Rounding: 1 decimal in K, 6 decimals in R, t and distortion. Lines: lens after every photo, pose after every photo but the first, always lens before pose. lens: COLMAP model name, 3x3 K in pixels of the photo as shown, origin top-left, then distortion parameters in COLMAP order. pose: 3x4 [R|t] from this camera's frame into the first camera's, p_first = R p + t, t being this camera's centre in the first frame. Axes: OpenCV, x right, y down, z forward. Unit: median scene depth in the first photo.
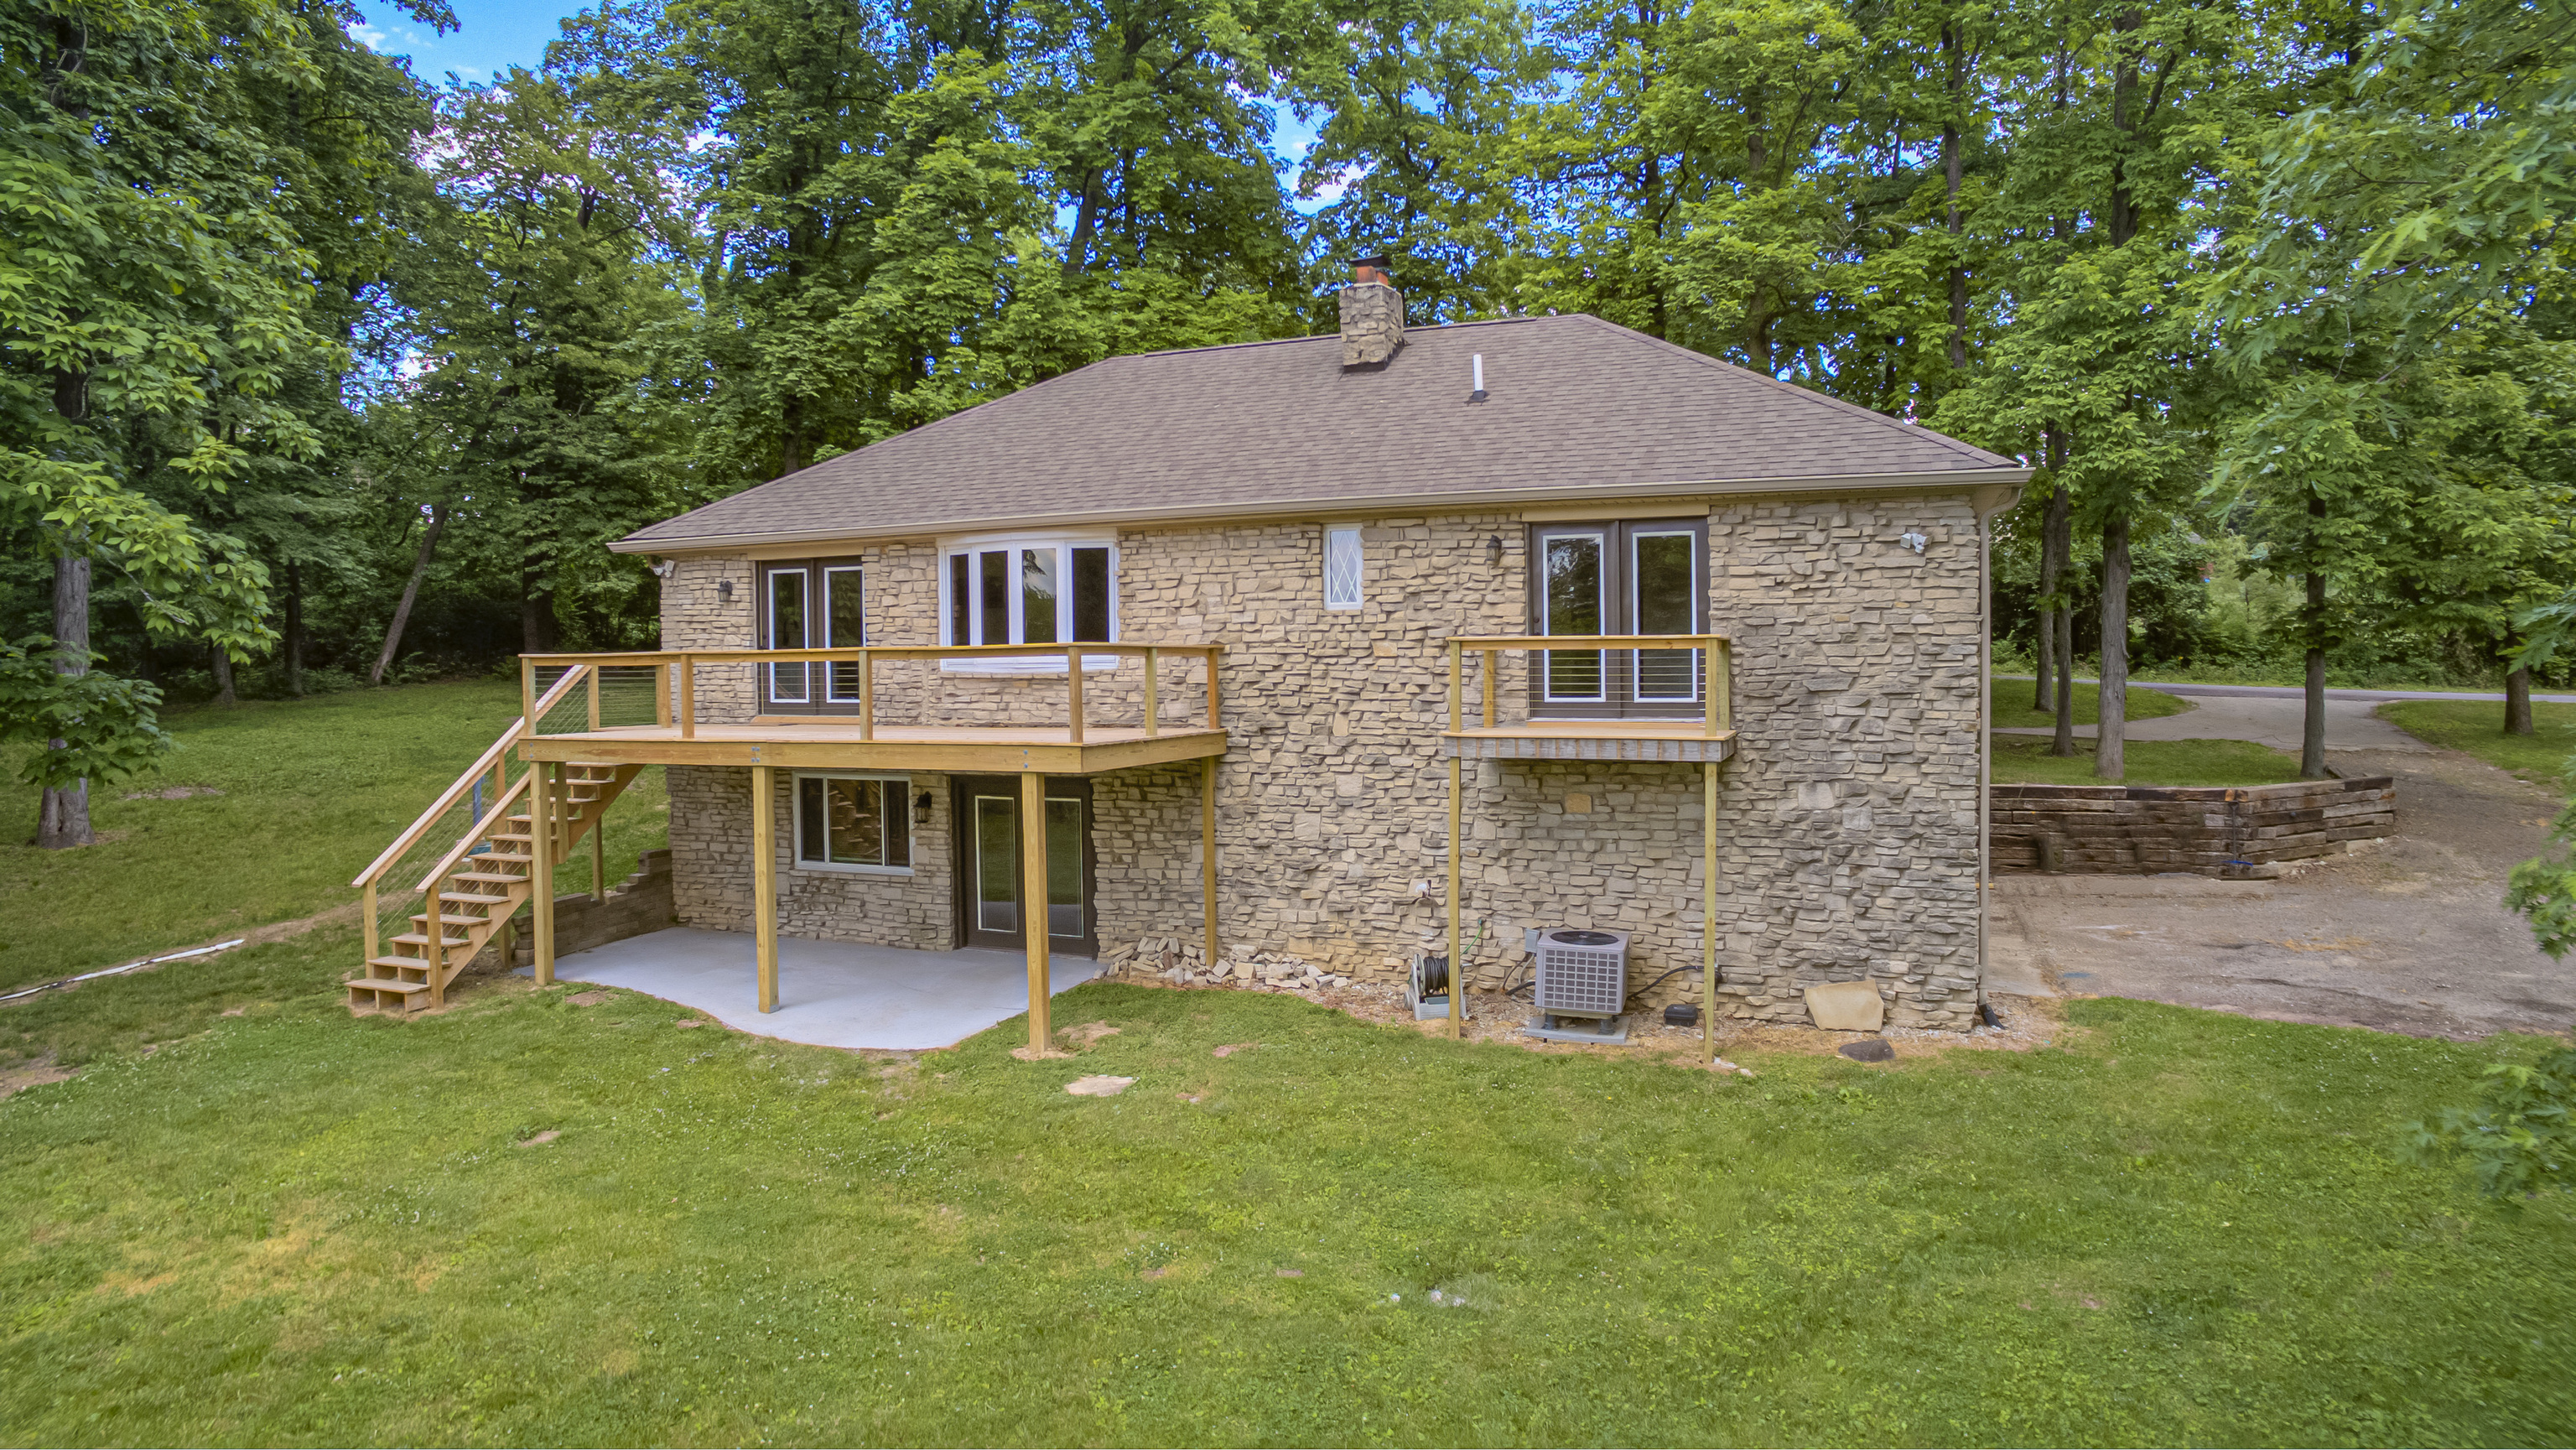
lens RADIAL K [[1502.8, 0, 1288.0], [0, 1502.8, 725.0], [0, 0, 1]] dist [-0.122668, 0.094875]
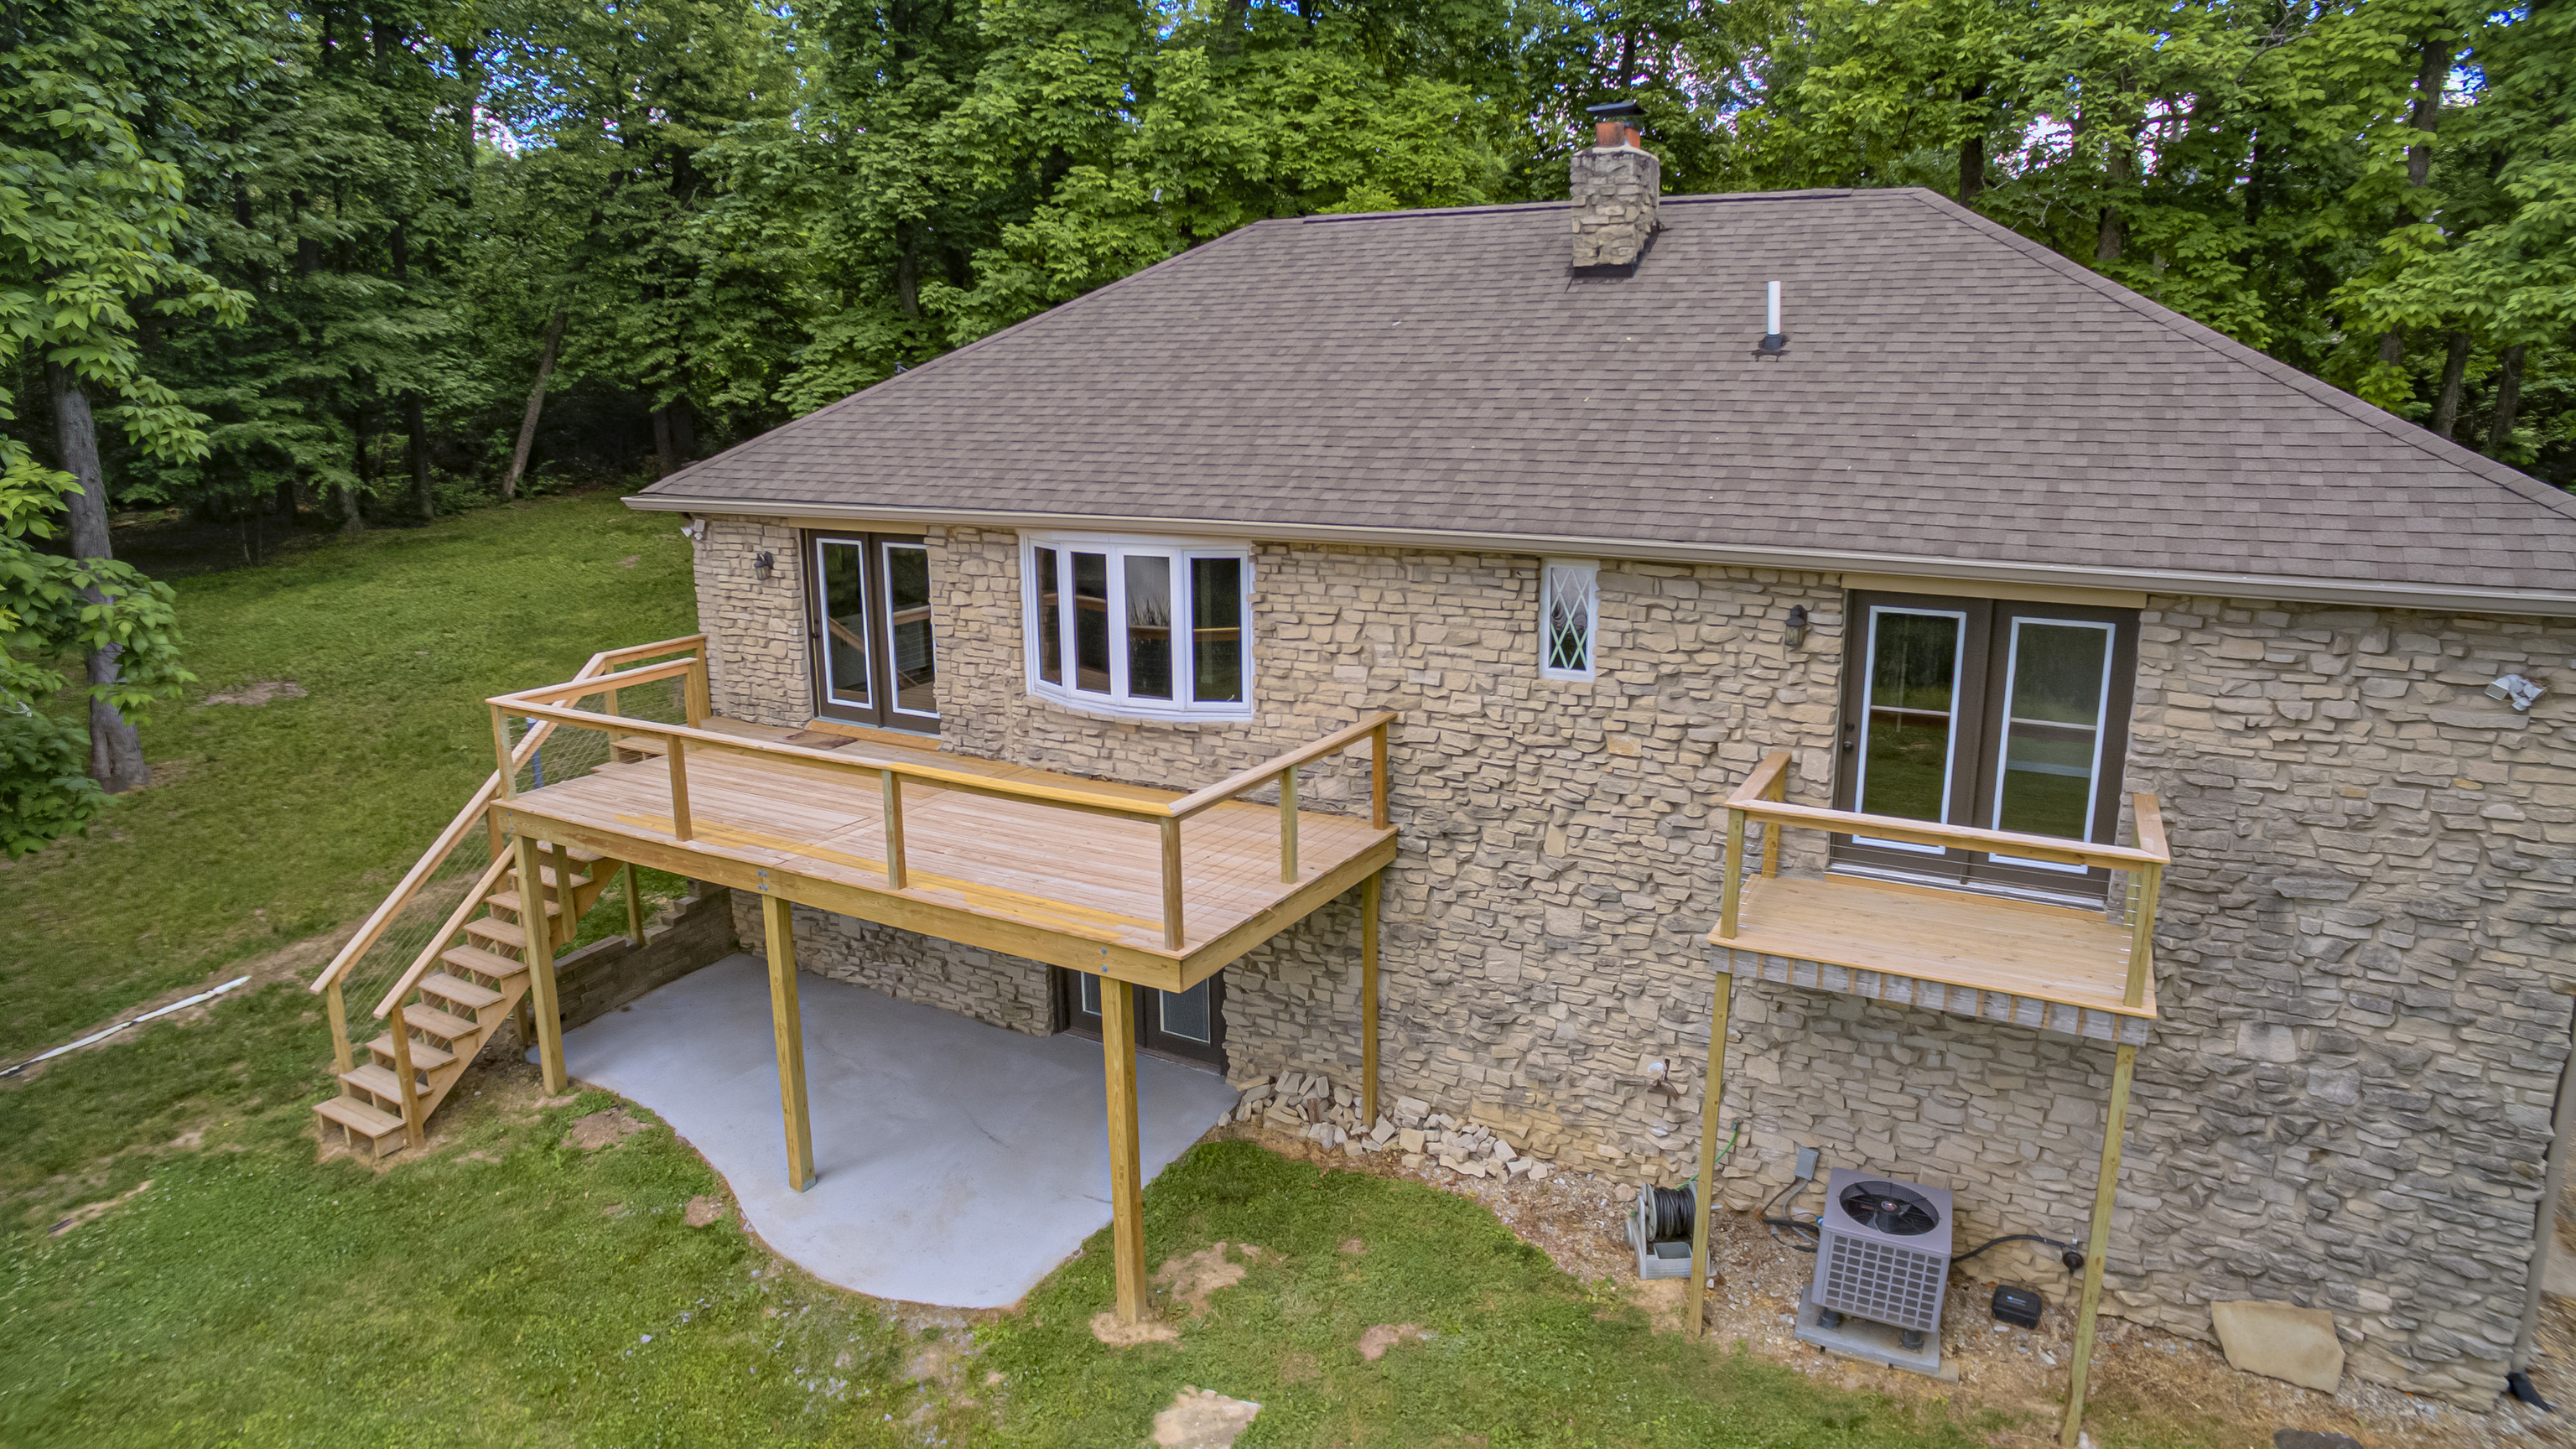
lens RADIAL K [[1502.7, 0, 1288.0], [0, 1502.7, 724.5], [0, 0, 1]] dist [-0.122668, 0.094875]
pose [[0.992054, 0.031878, -0.121710, -0.006435], [-0.008159, 0.981634, 0.190600, -0.188637], [0.125551, -0.188092, 0.974094, 0.295426]]
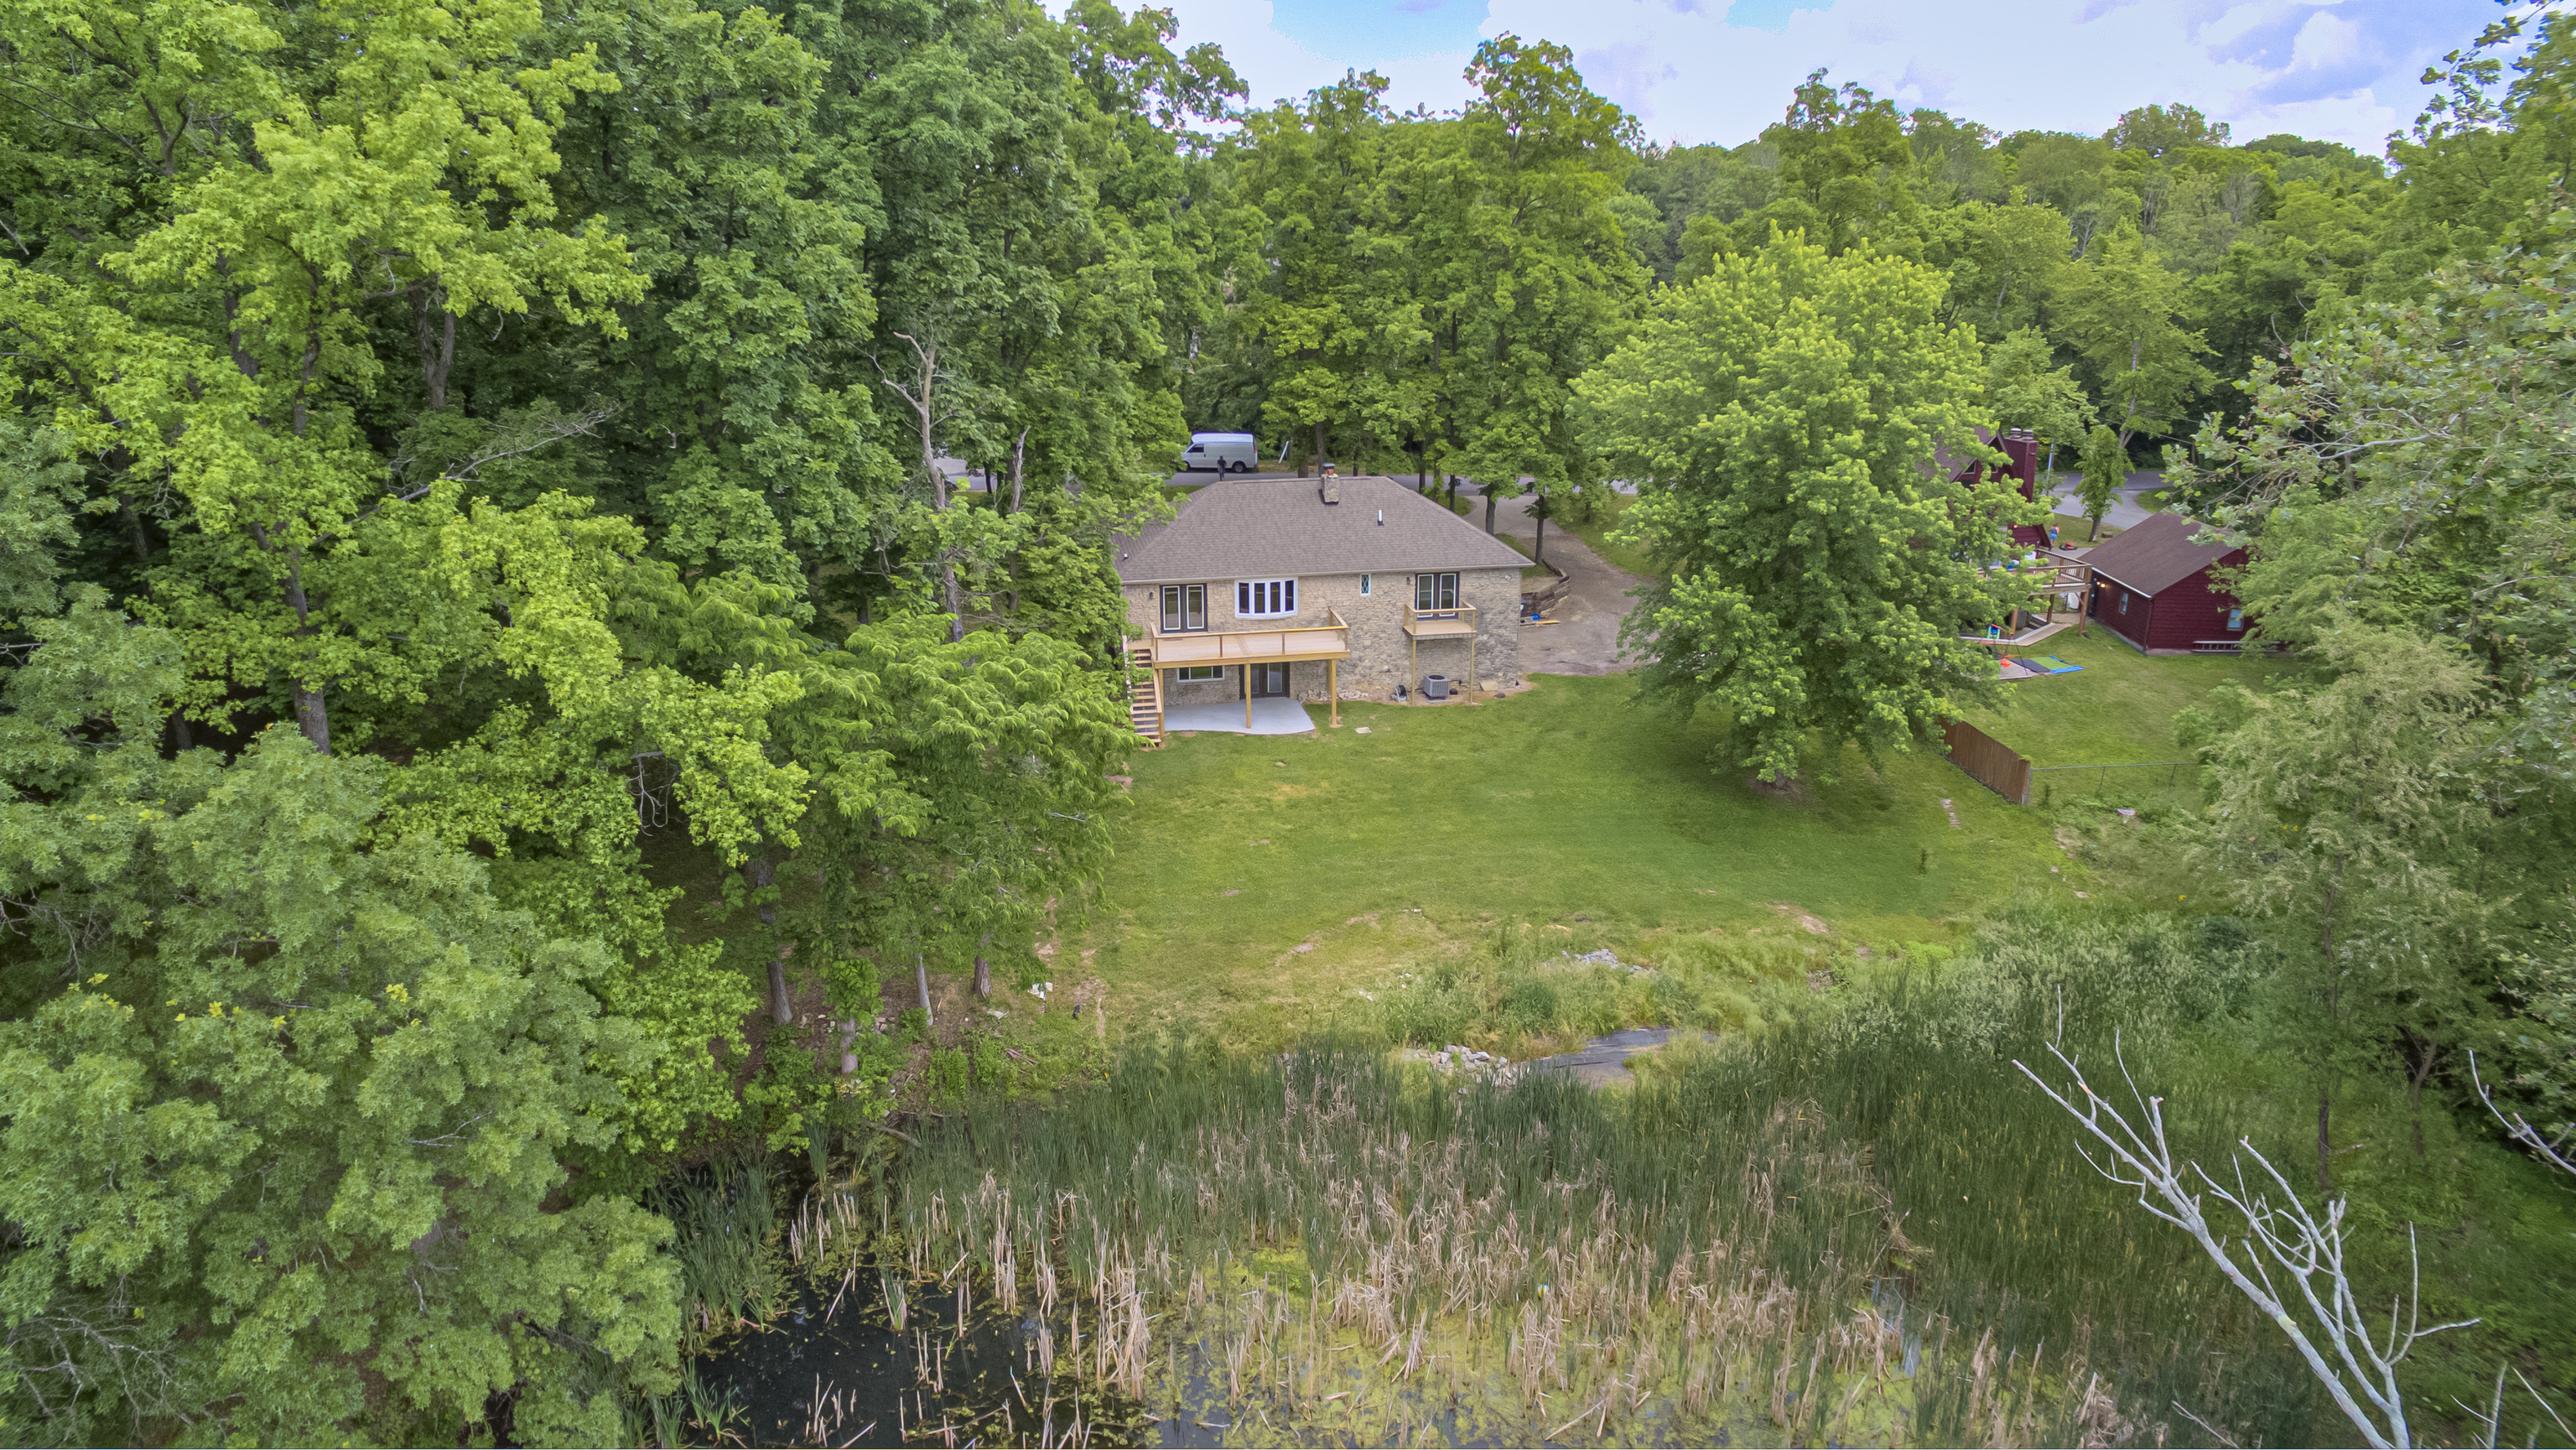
lens RADIAL K [[1502.8, 0, 1288.0], [0, 1502.8, 725.0], [0, 0, 1]] dist [-0.122668, 0.094875]
pose [[0.852572, -0.175082, 0.492410, -1.963330], [0.013801, 0.949427, 0.313683, -0.921705], [-0.522428, -0.260642, 0.811871, -1.934151]]
